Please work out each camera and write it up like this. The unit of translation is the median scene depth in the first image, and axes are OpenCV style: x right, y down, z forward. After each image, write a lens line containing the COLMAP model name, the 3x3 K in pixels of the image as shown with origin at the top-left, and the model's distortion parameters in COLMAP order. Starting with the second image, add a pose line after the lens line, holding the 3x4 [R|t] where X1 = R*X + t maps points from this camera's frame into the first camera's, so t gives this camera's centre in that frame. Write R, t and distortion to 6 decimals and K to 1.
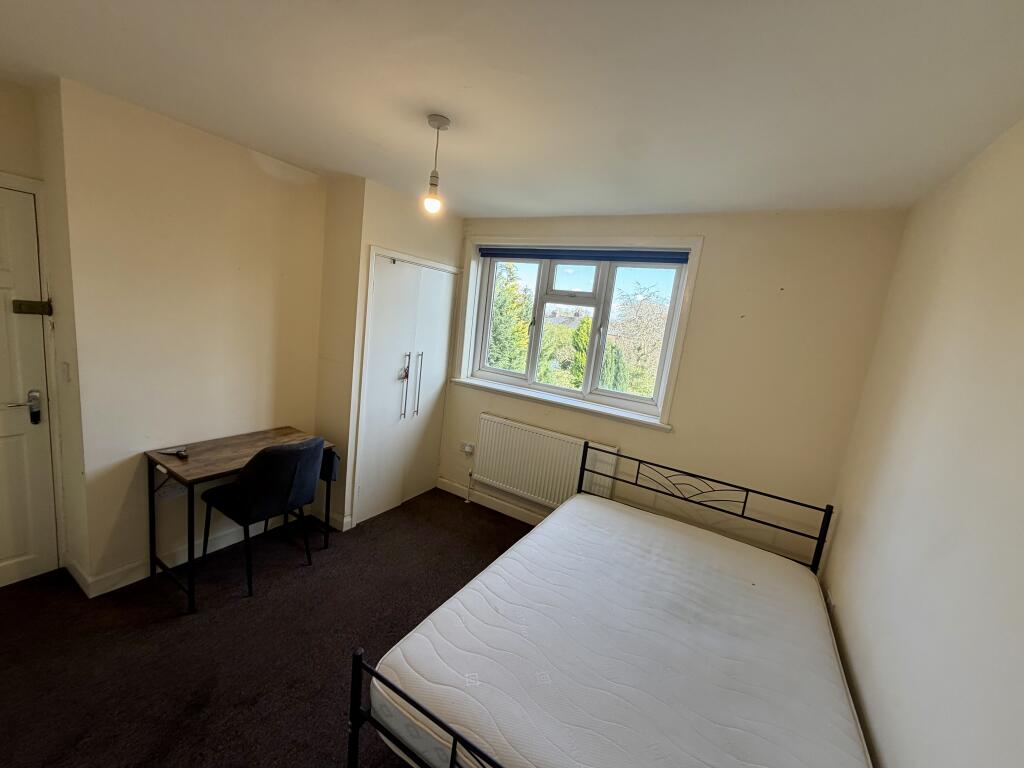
lens RADIAL K [[408.5, 0, 509.4], [0, 408.5, 384.1], [0, 0, 1]] dist [0.000357, -0.000150]
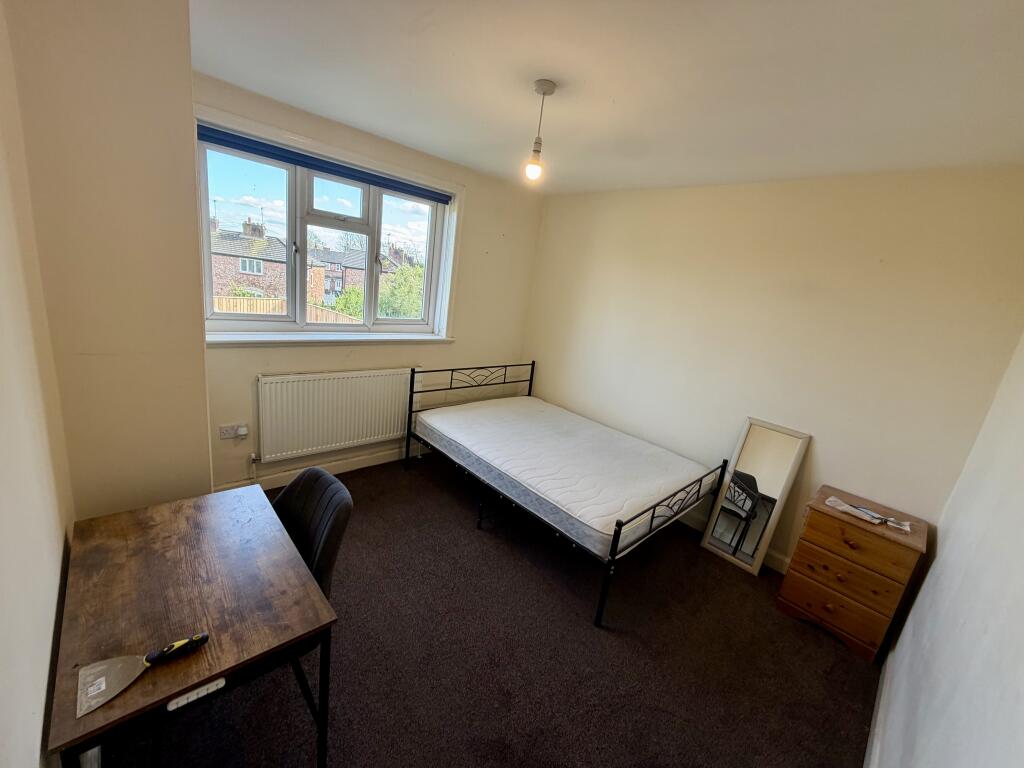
lens RADIAL K [[408.5, 0, 509.4], [0, 408.5, 384.1], [0, 0, 1]] dist [0.000357, -0.000150]
pose [[0.287849, -0.313593, 0.904877, -0.784342], [0.063879, 0.949051, 0.308581, -0.149939], [-0.955543, -0.031022, 0.293215, 0.443196]]
